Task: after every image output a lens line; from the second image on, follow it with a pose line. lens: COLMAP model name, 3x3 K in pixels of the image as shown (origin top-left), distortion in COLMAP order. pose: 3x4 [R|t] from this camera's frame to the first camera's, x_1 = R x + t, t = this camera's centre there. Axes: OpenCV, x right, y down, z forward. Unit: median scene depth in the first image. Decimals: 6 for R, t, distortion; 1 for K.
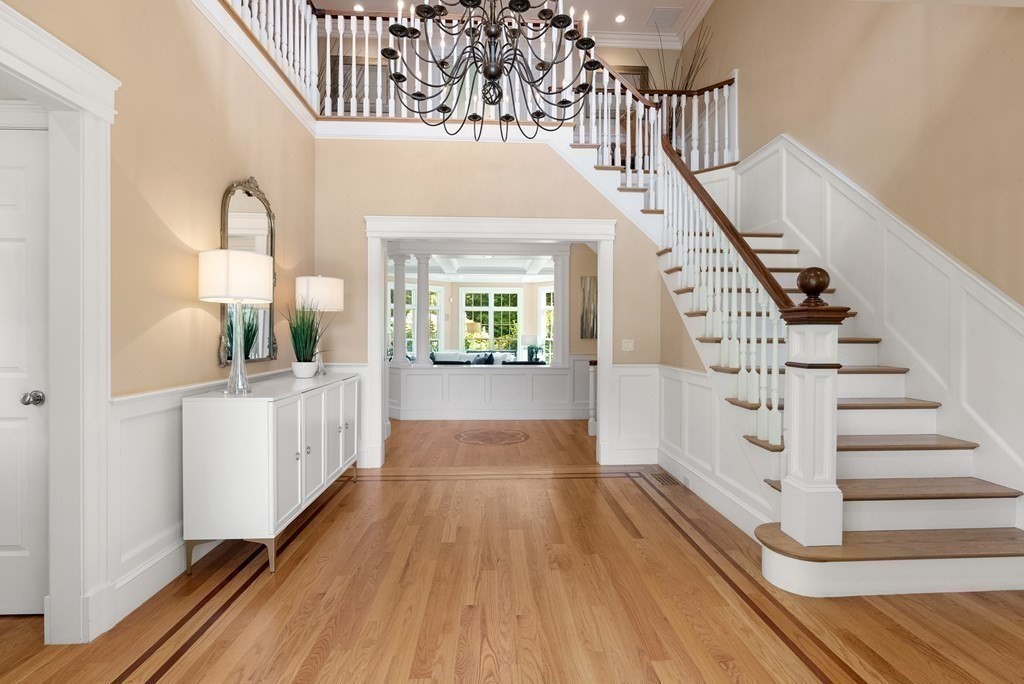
lens RADIAL K [[464.9, 0, 509.5], [0, 464.9, 329.4], [0, 0, 1]] dist [-0.001653, -0.000308]
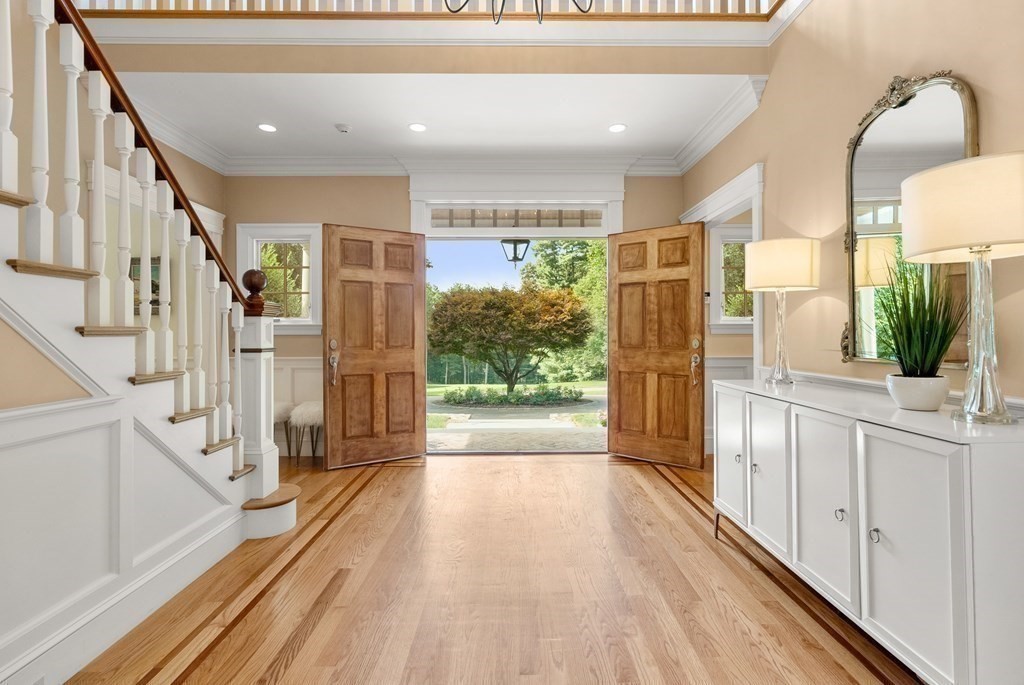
lens RADIAL K [[464.9, 0, 509.5], [0, 464.9, 329.9], [0, 0, 1]] dist [-0.001653, -0.000308]
pose [[-0.999342, -0.000627, 0.036272, -0.044286], [-0.001226, 0.999863, -0.016499, 0.036155], [-0.036257, -0.016532, -0.999206, 1.814968]]
